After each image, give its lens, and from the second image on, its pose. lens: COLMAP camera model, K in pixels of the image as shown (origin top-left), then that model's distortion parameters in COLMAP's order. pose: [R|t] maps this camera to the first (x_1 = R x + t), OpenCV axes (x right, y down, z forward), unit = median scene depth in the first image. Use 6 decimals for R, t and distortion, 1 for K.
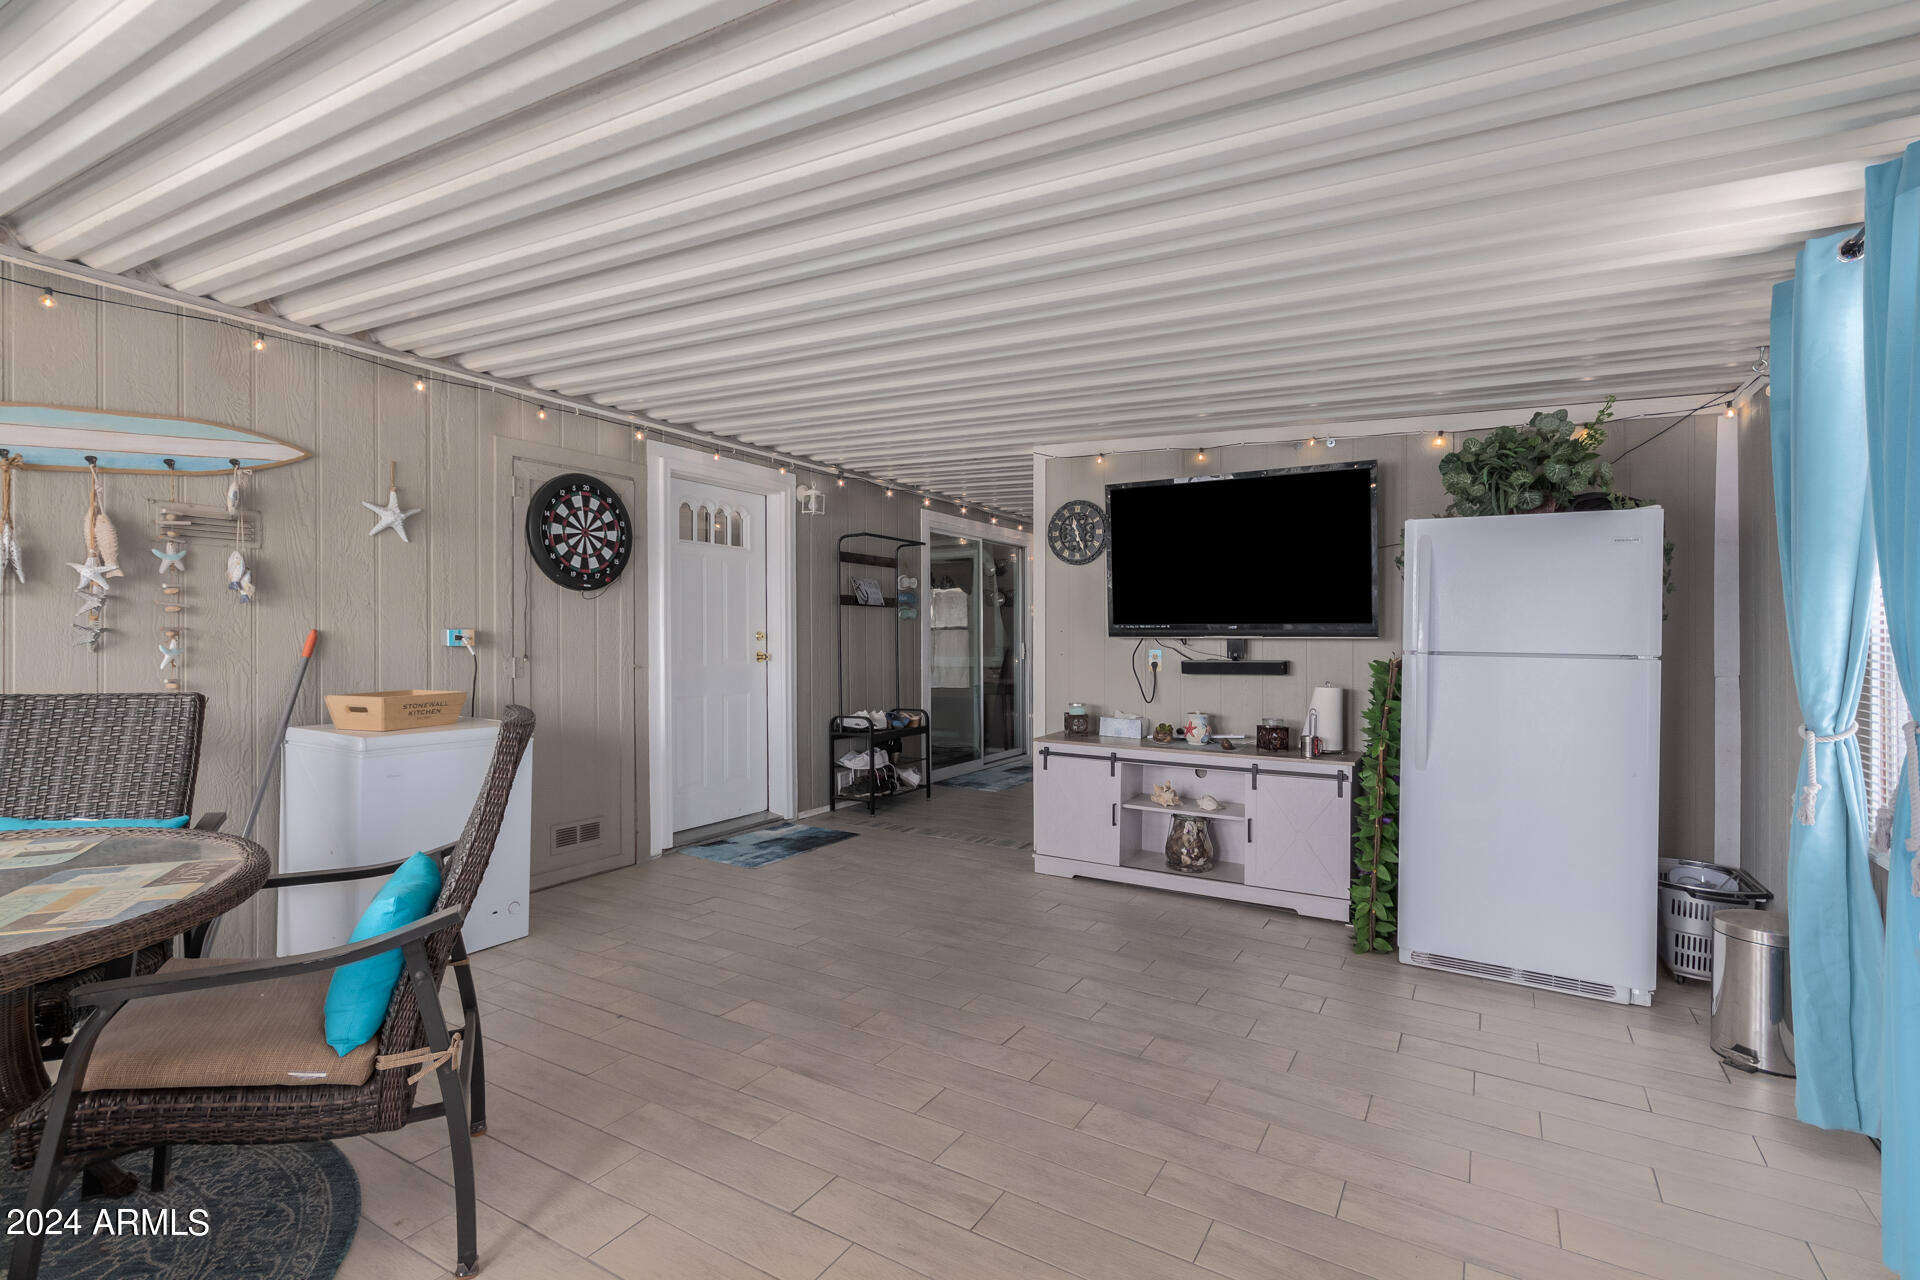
lens RADIAL K [[911.7, 0, 954.2], [0, 911.7, 642.0], [0, 0, 1]] dist [0.000408, -0.000142]
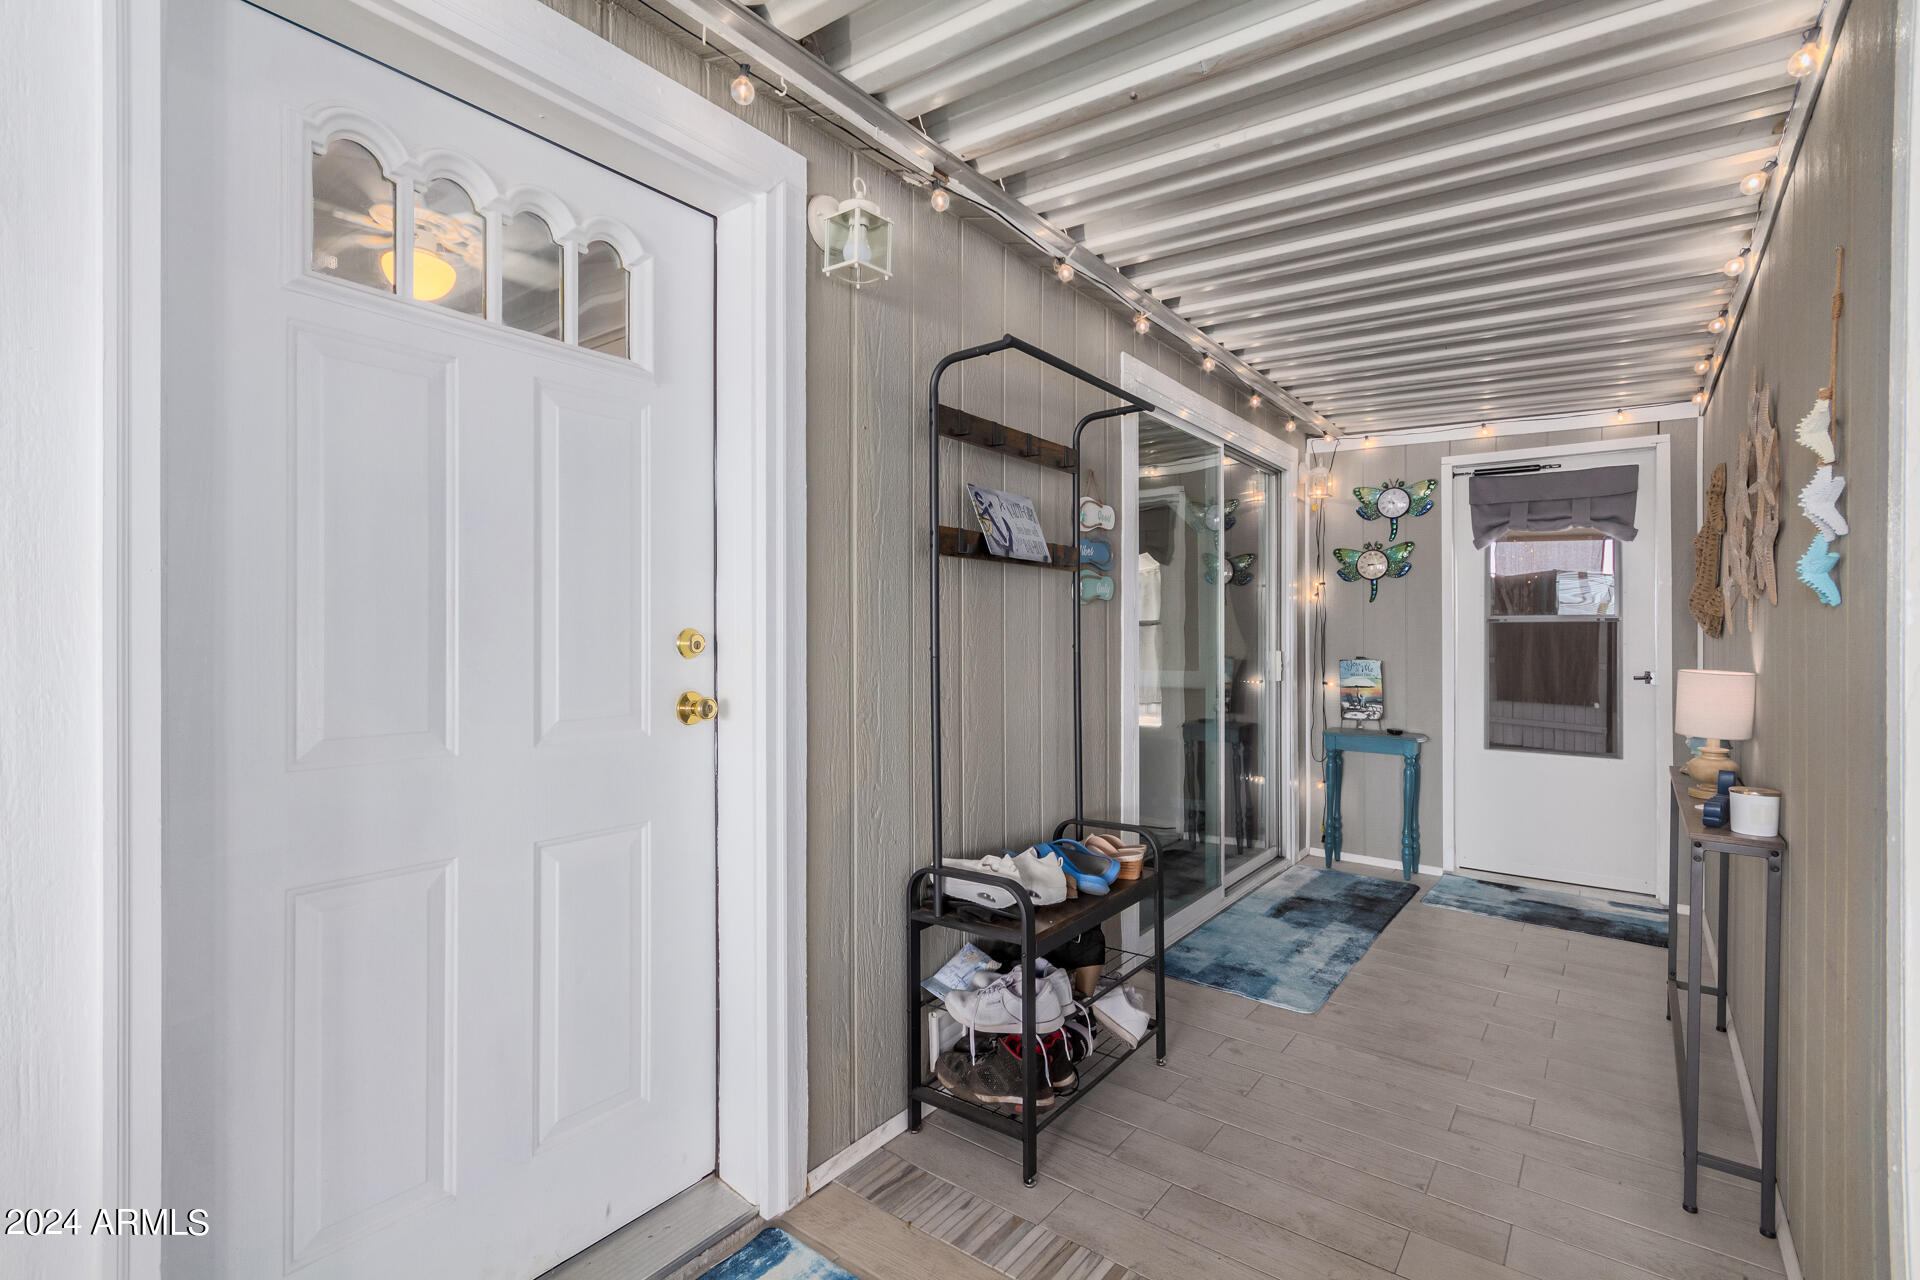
lens RADIAL K [[911.7, 0, 959.0], [0, 911.7, 636.4], [0, 0, 1]] dist [0.000408, -0.000142]
pose [[0.994285, 0.004569, -0.106662, -0.102932], [-0.004970, 0.999982, -0.003493, -0.010156], [0.106644, 0.004003, 0.994289, 0.844490]]
